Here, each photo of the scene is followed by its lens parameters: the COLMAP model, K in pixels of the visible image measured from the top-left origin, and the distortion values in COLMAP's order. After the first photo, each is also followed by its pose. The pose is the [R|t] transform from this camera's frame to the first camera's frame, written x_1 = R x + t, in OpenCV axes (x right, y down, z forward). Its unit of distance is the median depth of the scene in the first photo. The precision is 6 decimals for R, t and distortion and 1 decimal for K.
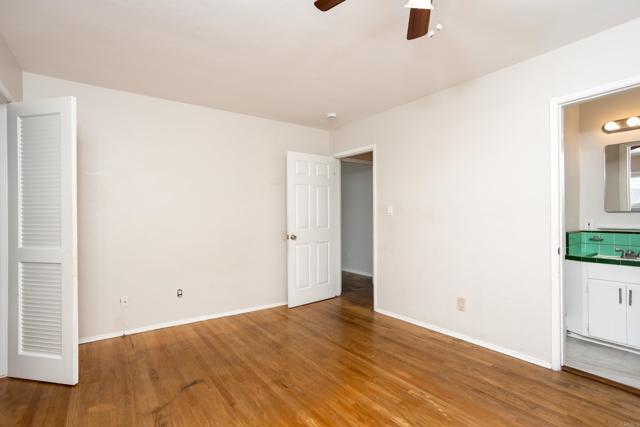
lens RADIAL K [[306.8, 0, 320.6], [0, 306.8, 213.3], [0, 0, 1]] dist [-0.004091, 0.001062]
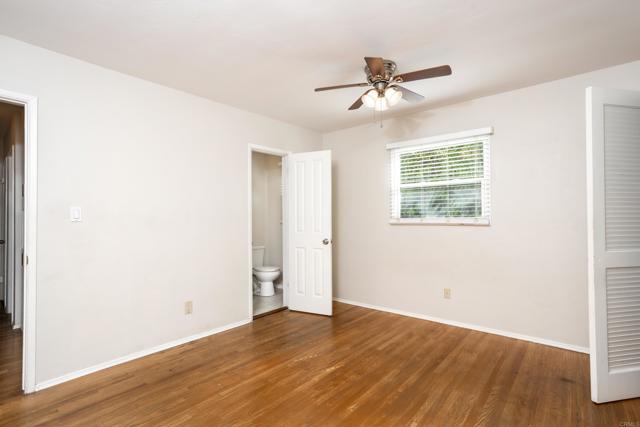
lens RADIAL K [[306.8, 0, 315.5], [0, 306.8, 213.2], [0, 0, 1]] dist [-0.004091, 0.001062]
pose [[-0.205860, 0.027562, 0.978193, -0.713002], [0.003076, 0.999617, -0.027519, 0.012814], [-0.978577, -0.002656, -0.205866, 0.887994]]
